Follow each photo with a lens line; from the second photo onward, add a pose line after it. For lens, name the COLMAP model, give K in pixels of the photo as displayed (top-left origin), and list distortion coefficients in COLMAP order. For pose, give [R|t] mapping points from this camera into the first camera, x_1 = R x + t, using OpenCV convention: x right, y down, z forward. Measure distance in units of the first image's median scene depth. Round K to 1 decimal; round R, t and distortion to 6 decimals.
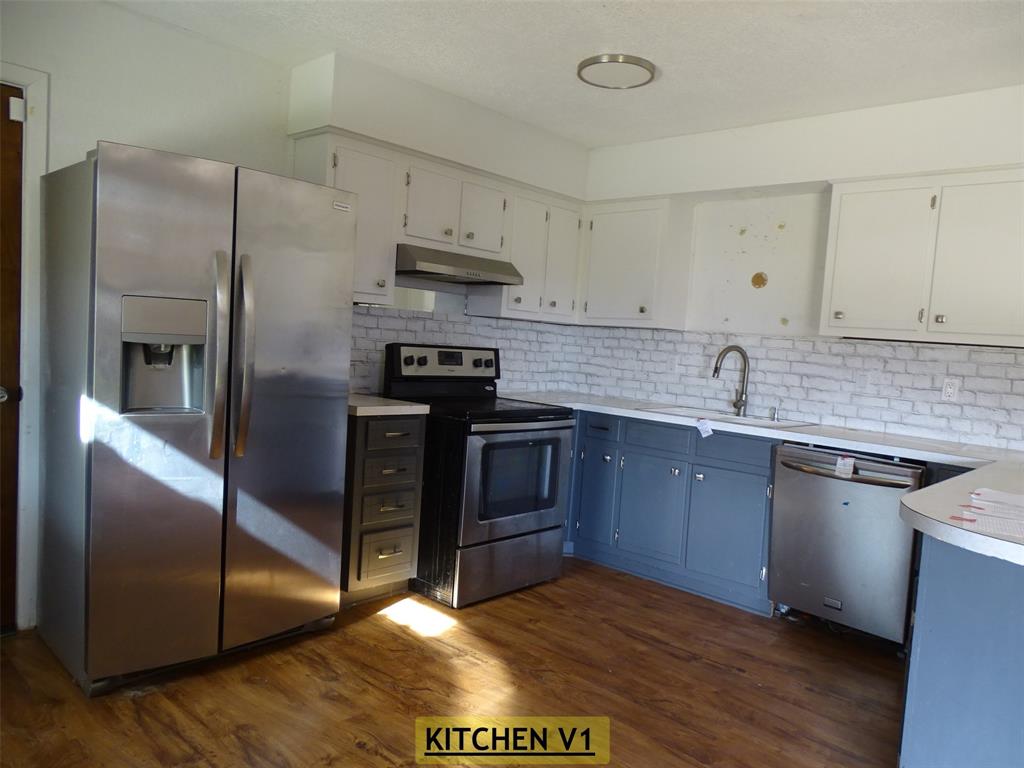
lens RADIAL K [[763.3, 0, 512.0], [0, 763.3, 384.0], [0, 0, 1]] dist [0.051391, -0.043131]
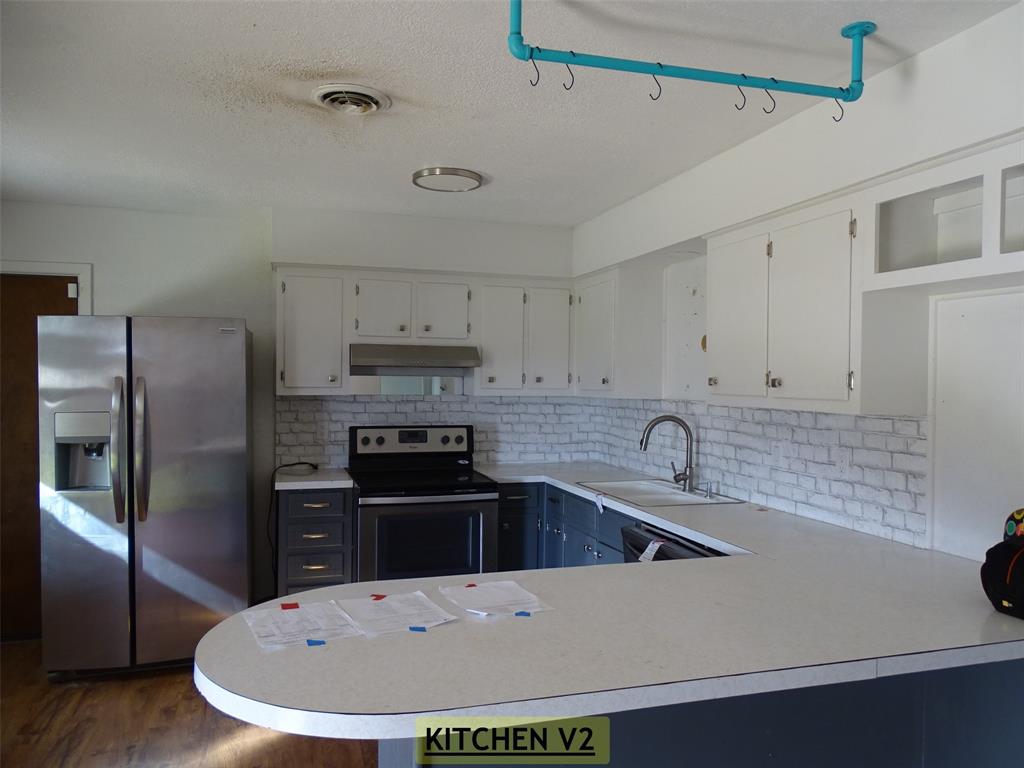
lens RADIAL K [[763.3, 0, 512.0], [0, 763.3, 384.0], [0, 0, 1]] dist [0.051391, -0.043131]
pose [[0.855839, -0.059058, -0.513860, 0.661624], [0.020994, 0.996608, -0.079575, -0.019128], [0.516816, 0.057316, 0.854176, 0.104871]]
